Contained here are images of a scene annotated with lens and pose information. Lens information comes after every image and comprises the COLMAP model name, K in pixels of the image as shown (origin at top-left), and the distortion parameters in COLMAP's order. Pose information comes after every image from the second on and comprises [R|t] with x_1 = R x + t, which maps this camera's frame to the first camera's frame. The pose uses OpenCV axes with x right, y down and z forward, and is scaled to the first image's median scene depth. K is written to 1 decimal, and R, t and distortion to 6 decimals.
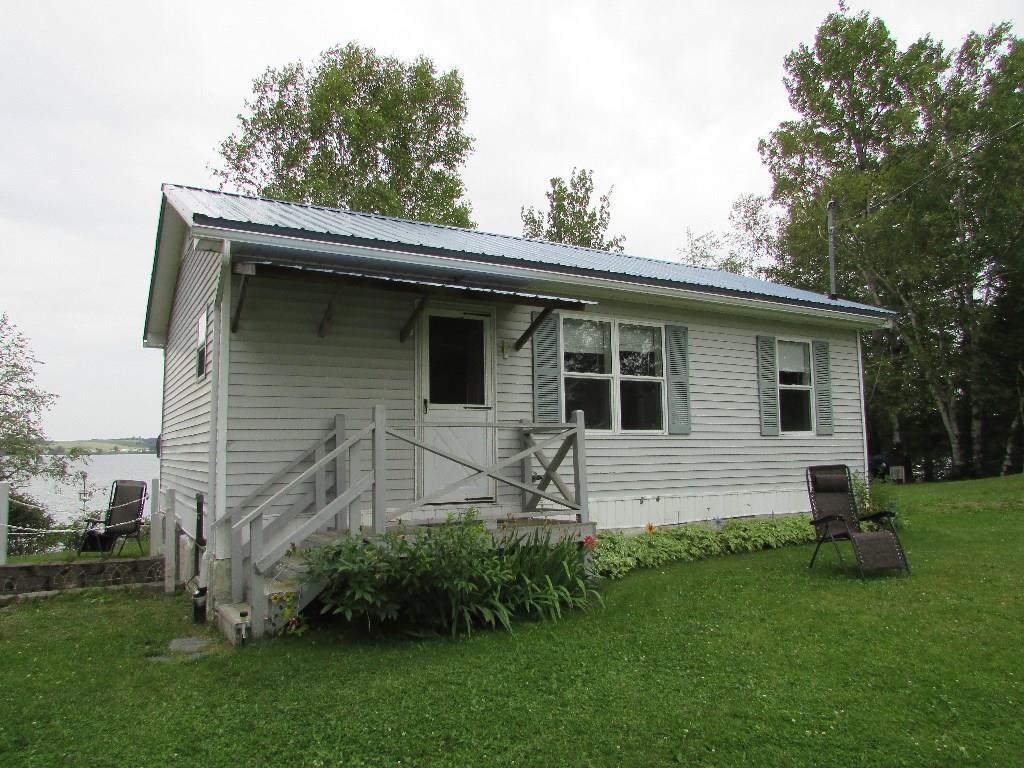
lens RADIAL K [[731.7, 0, 512.5], [0, 731.7, 379.9], [0, 0, 1]] dist [-0.044400, -0.003331]
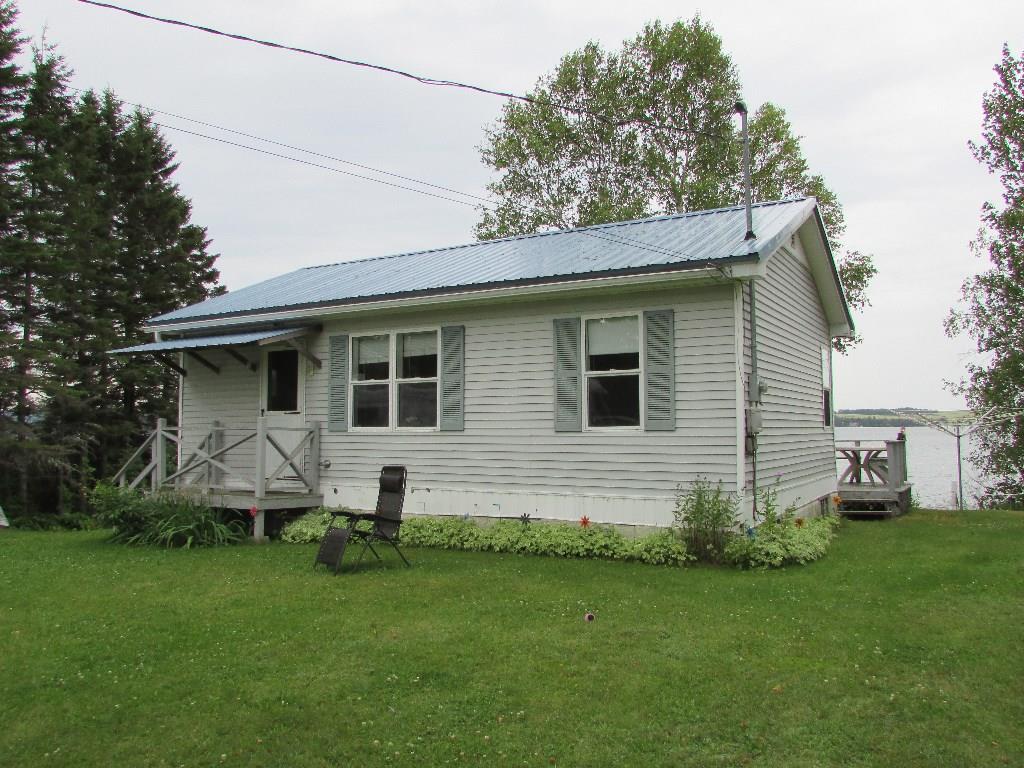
lens RADIAL K [[826.9, 0, 511.4], [0, 826.9, 388.2], [0, 0, 1]] dist [-0.060179, 0.020352]
pose [[0.490397, -0.051459, -0.869979, 1.300831], [0.068393, 0.997449, -0.020446, 0.043990], [0.868812, -0.049473, 0.492665, 0.497702]]
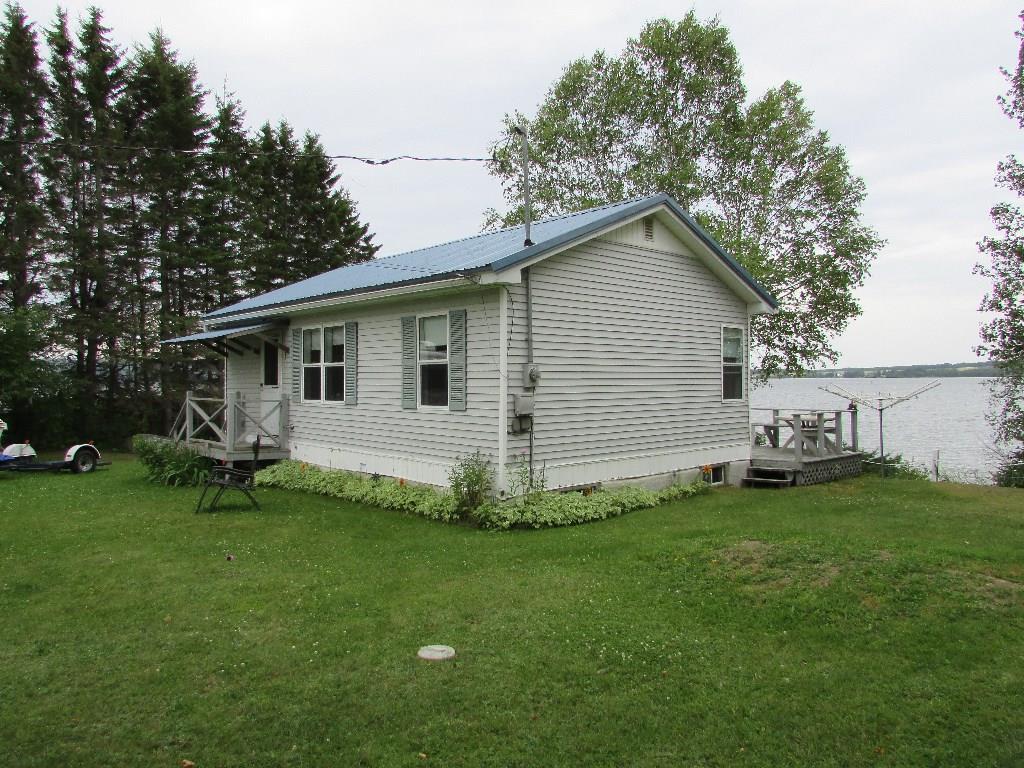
lens RADIAL K [[731.7, 0, 511.8], [0, 731.7, 379.6], [0, 0, 1]] dist [-0.044400, -0.003331]
pose [[0.216679, -0.006525, -0.976221, 1.589035], [0.072220, 0.997345, 0.009363, 0.037723], [0.973568, -0.072532, 0.216575, 1.003870]]
